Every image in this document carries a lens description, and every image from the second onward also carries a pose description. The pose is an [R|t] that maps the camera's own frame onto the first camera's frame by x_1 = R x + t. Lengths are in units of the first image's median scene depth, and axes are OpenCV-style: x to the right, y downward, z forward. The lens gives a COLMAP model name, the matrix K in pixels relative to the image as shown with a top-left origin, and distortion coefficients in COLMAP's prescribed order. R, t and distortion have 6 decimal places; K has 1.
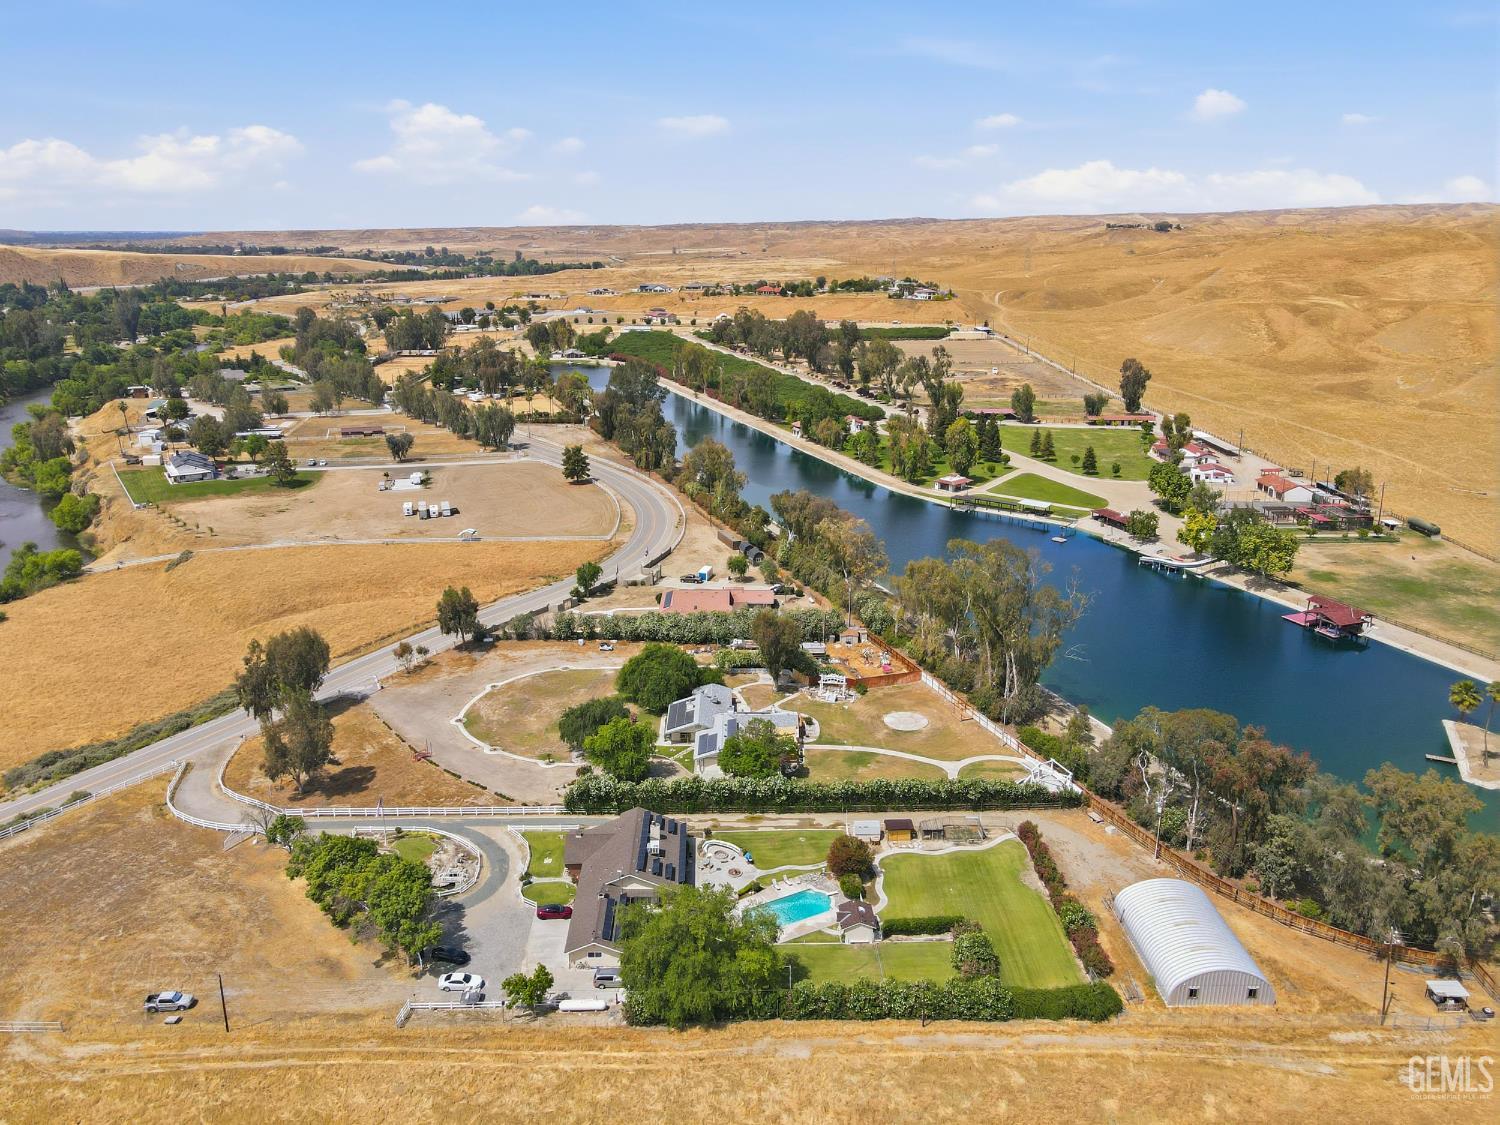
lens RADIAL K [[1103.5, 0, 750.0], [0, 1103.5, 562.5], [0, 0, 1]] dist [-0.012637, 0.058076]
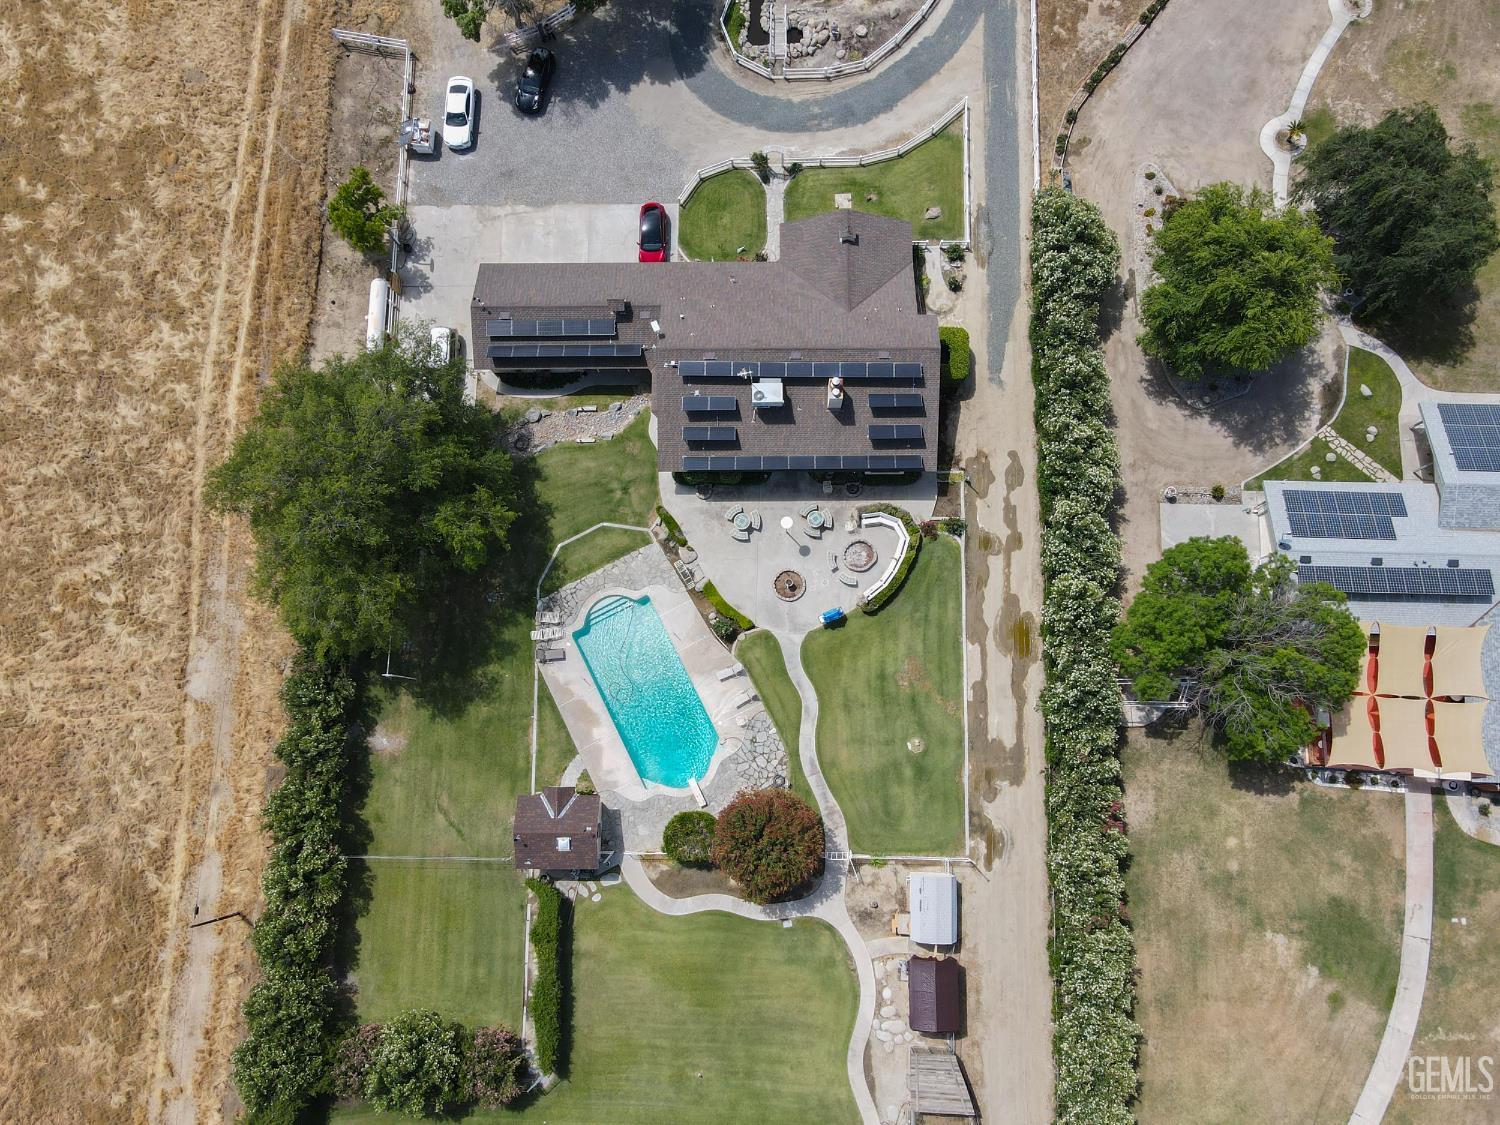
lens RADIAL K [[1097.7, 0, 750.0], [0, 1097.7, 562.5], [0, 0, 1]] dist [-0.005497, 0.057347]
pose [[-0.035082, 0.983641, -0.176690, 0.050285], [-0.271371, 0.160780, 0.948951, -0.128504], [0.961835, 0.081240, 0.261291, 0.750463]]
